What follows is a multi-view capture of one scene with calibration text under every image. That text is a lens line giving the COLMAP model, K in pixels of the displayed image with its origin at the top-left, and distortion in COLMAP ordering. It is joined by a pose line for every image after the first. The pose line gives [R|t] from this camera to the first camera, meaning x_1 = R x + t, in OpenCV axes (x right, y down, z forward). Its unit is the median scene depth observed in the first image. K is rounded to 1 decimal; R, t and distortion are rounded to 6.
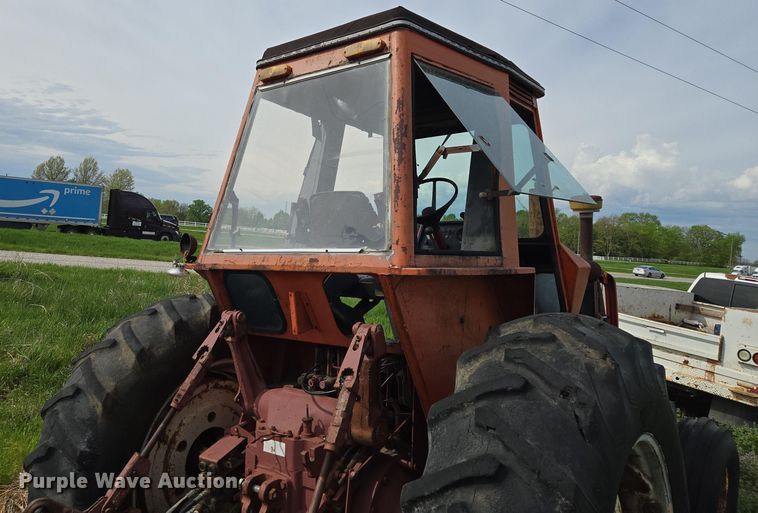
lens RADIAL K [[572.6, 0, 334.2], [0, 572.6, 193.8], [0, 0, 1]] dist [0.081829, -0.069086]
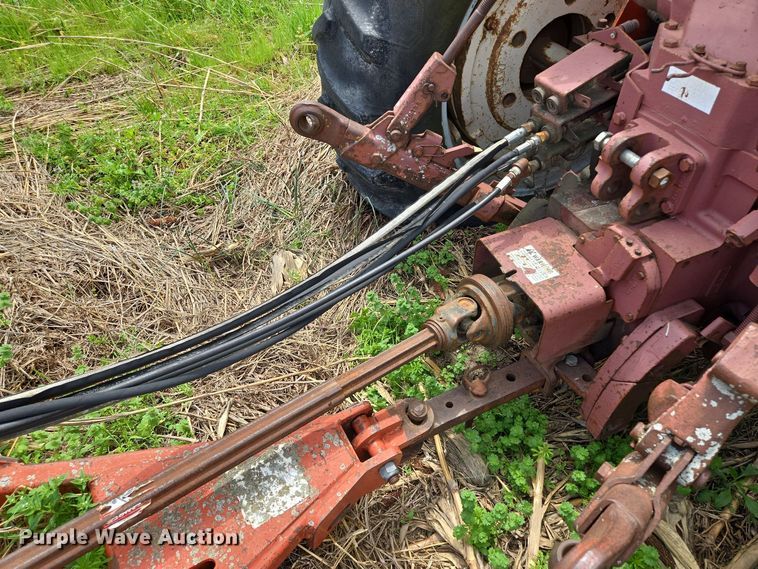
lens RADIAL K [[508.3, 0, 381.0], [0, 508.3, 286.5], [0, 0, 1]] dist [0.083781, -0.069761]
pose [[0.871887, 0.319950, -0.370736, -0.111264], [0.094697, 0.632612, 0.768658, 0.178515], [0.480463, -0.705290, 0.521268, 0.521754]]
